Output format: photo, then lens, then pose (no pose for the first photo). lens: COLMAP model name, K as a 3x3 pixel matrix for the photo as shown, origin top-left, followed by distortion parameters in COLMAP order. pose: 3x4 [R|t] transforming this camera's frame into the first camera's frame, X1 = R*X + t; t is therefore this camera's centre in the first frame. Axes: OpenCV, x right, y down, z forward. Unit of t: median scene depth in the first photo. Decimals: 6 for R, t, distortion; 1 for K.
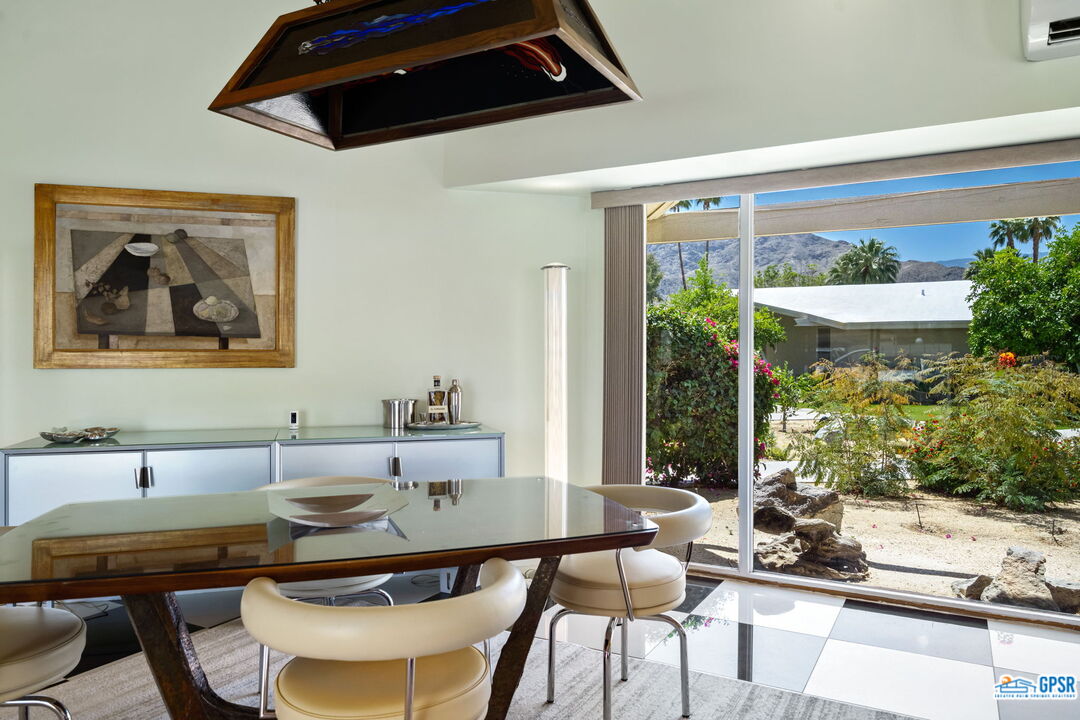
lens RADIAL K [[755.0, 0, 540.0], [0, 755.0, 360.0], [0, 0, 1]] dist [-0.000837, 0.000516]
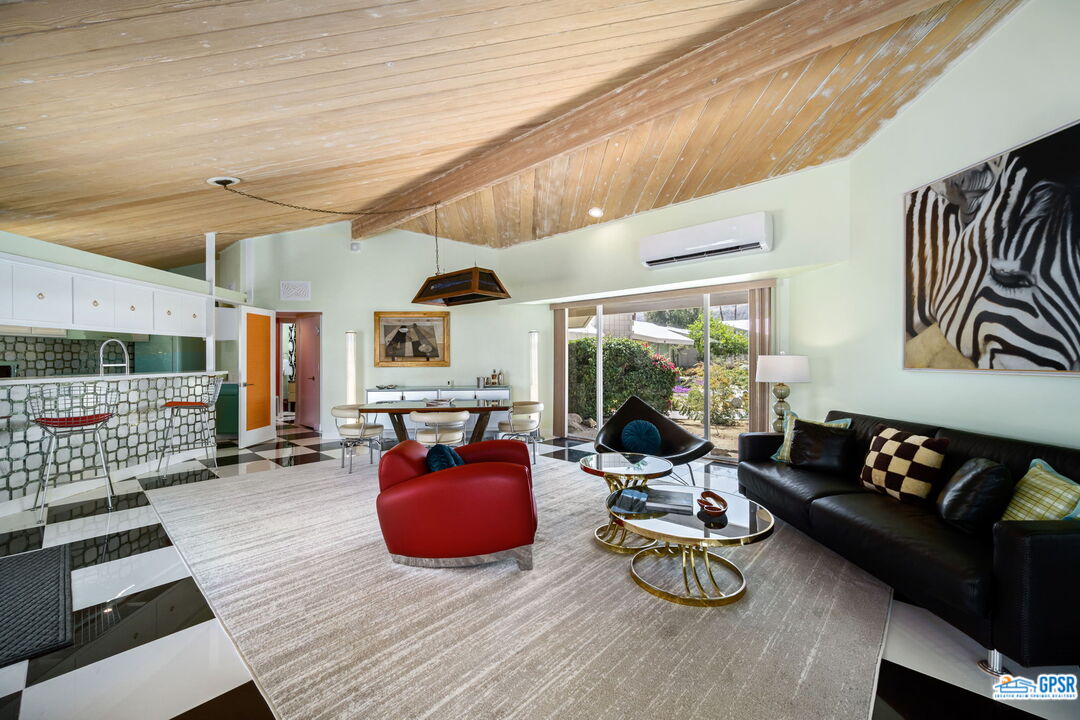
lens RADIAL K [[433.9, 0, 540.0], [0, 433.9, 360.0], [0, 0, 1]] dist [0.001722, -0.000085]
pose [[0.972768, -0.005738, -0.231711, 0.430036], [0.005231, 0.999982, -0.002806, -0.009778], [0.231723, 0.001518, 0.972781, -0.615570]]
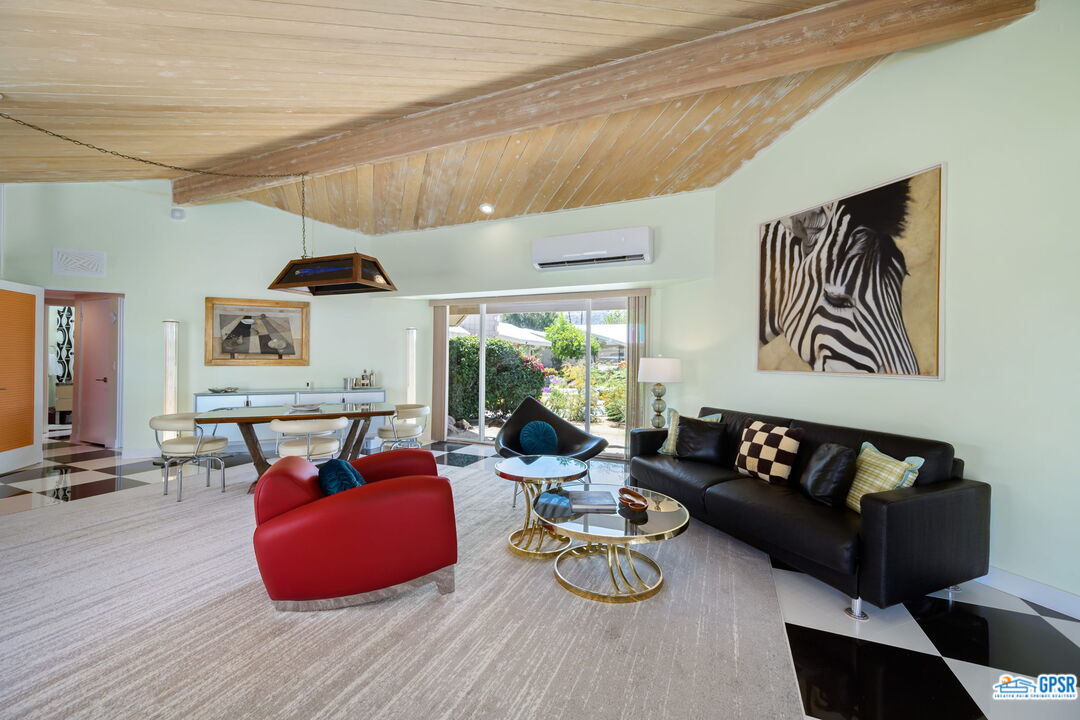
lens RADIAL K [[433.1, 0, 540.0], [0, 433.1, 360.0], [0, 0, 1]] dist [0.001058, 0.000317]
pose [[0.994945, 0.006012, 0.100244, 0.322227], [-0.005795, 0.999980, -0.002454, -0.011084], [-0.100257, 0.001860, 0.994960, -0.582260]]
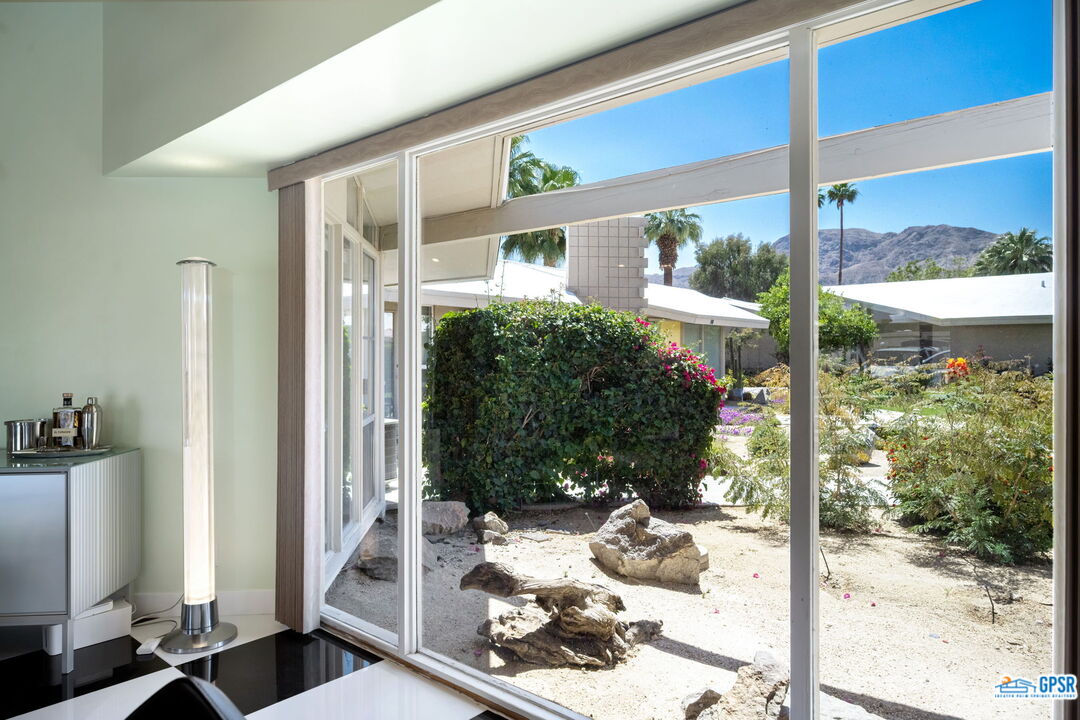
lens RADIAL K [[694.4, 0, 540.0], [0, 694.4, 360.0], [0, 0, 1]] dist [-0.002882, -0.000795]
pose [[0.976876, -0.003554, -0.213777, 0.551478], [0.004161, 0.999988, 0.002388, -0.016222], [0.213767, -0.003222, 0.976879, 0.340562]]
